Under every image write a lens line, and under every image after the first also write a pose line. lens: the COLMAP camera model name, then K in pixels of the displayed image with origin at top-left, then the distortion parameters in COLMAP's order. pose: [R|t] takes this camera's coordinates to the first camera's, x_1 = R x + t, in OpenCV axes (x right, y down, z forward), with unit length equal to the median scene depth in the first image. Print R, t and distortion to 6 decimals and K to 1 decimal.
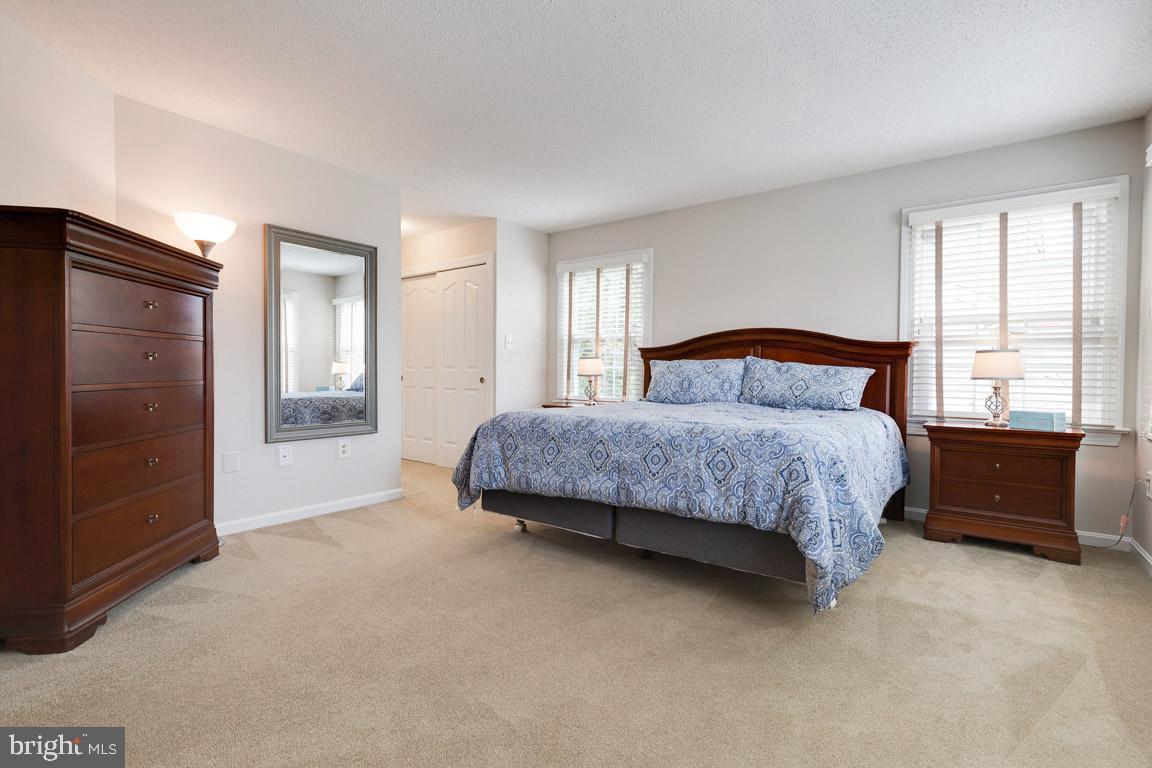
lens RADIAL K [[527.1, 0, 566.2], [0, 527.1, 385.2], [0, 0, 1]] dist [0.005621, -0.000504]
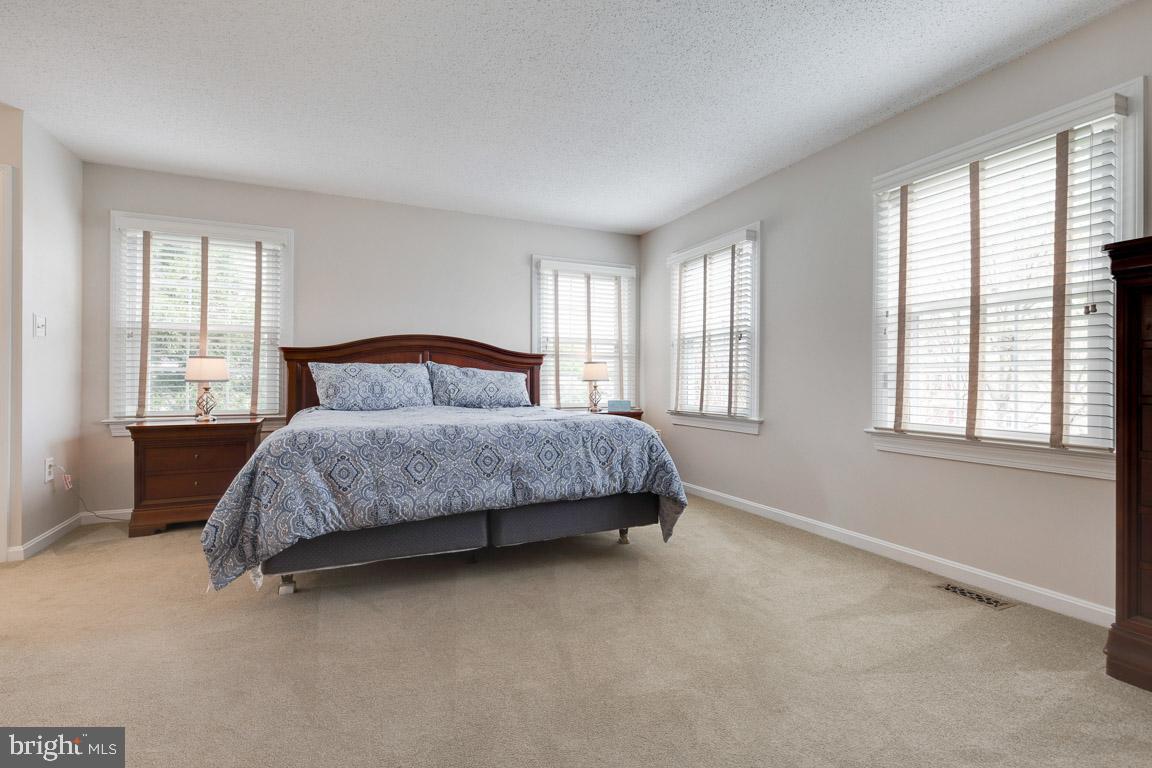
lens RADIAL K [[527.1, 0, 564.9], [0, 527.1, 386.0], [0, 0, 1]] dist [0.005621, -0.000504]
pose [[0.492257, -0.014396, 0.870331, -0.602035], [0.022463, 0.999740, 0.003832, -0.004790], [-0.870160, 0.017663, 0.492453, 0.337404]]
